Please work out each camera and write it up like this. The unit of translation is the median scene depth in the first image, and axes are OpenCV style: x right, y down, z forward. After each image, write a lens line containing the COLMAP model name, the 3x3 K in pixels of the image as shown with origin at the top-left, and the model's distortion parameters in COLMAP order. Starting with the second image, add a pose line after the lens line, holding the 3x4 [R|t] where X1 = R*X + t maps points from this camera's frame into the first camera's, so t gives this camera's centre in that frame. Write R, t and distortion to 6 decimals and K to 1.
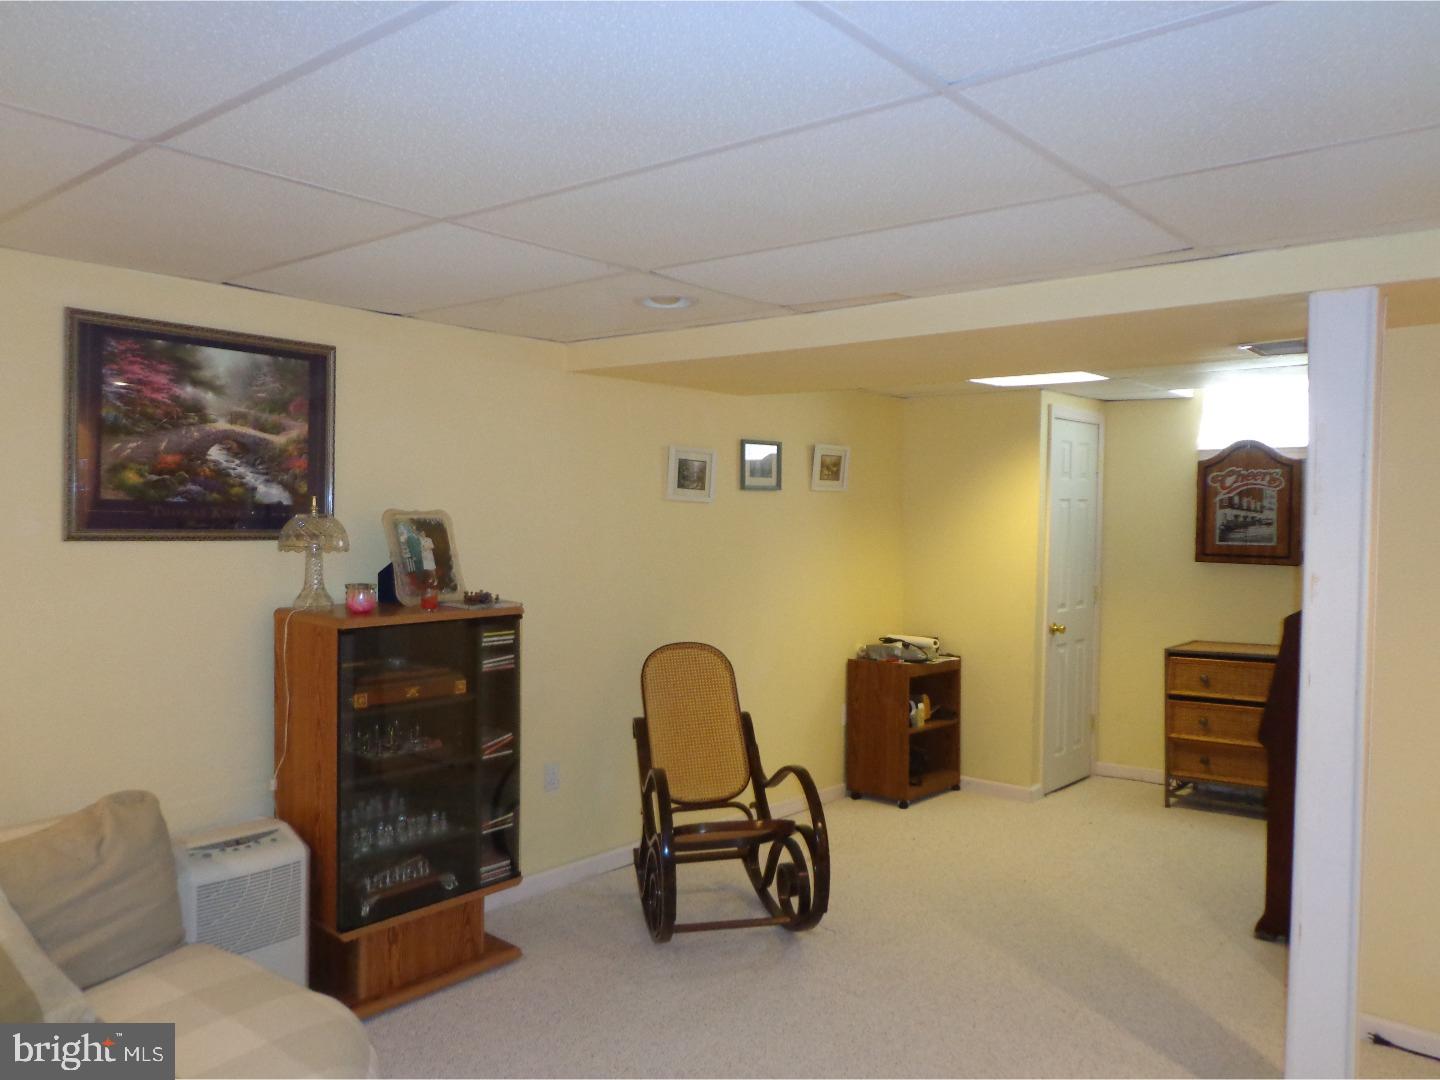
lens RADIAL K [[1057.1, 0, 724.8], [0, 1057.1, 542.2], [0, 0, 1]] dist [-0.009198, 0.011183]
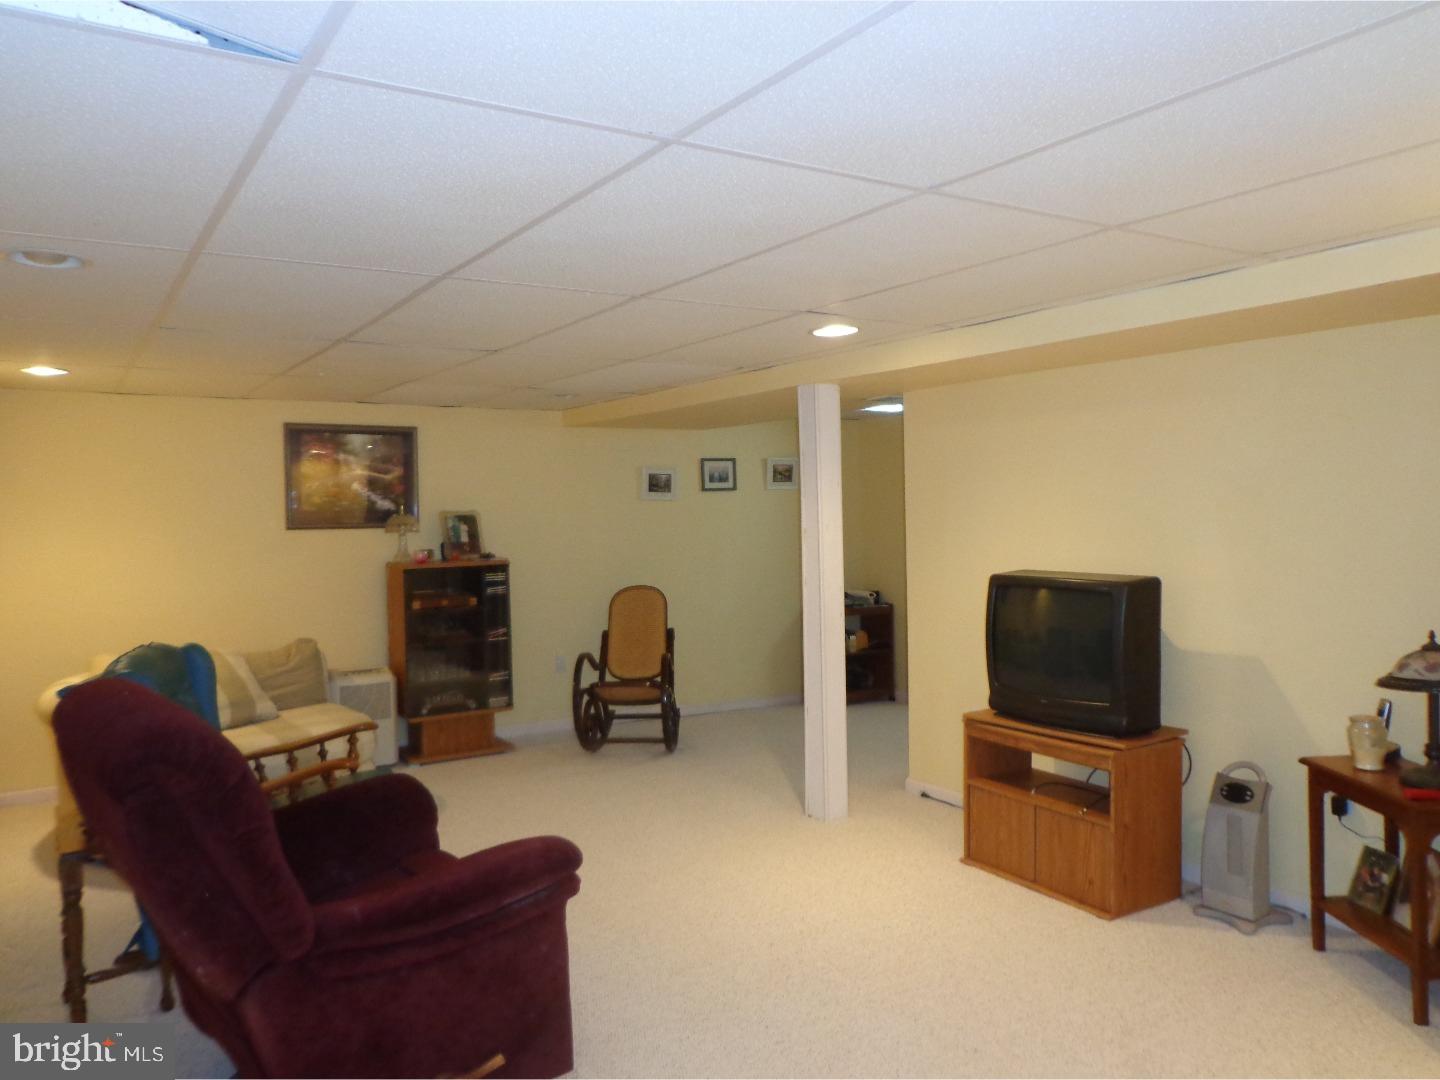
lens RADIAL K [[1057.1, 0, 716.3], [0, 1057.1, 538.0], [0, 0, 1]] dist [-0.009198, 0.011183]
pose [[0.957369, -0.022520, -0.287988, 0.707911], [0.022226, 0.999744, -0.004292, 0.037666], [0.288011, -0.002292, 0.957624, -0.692950]]
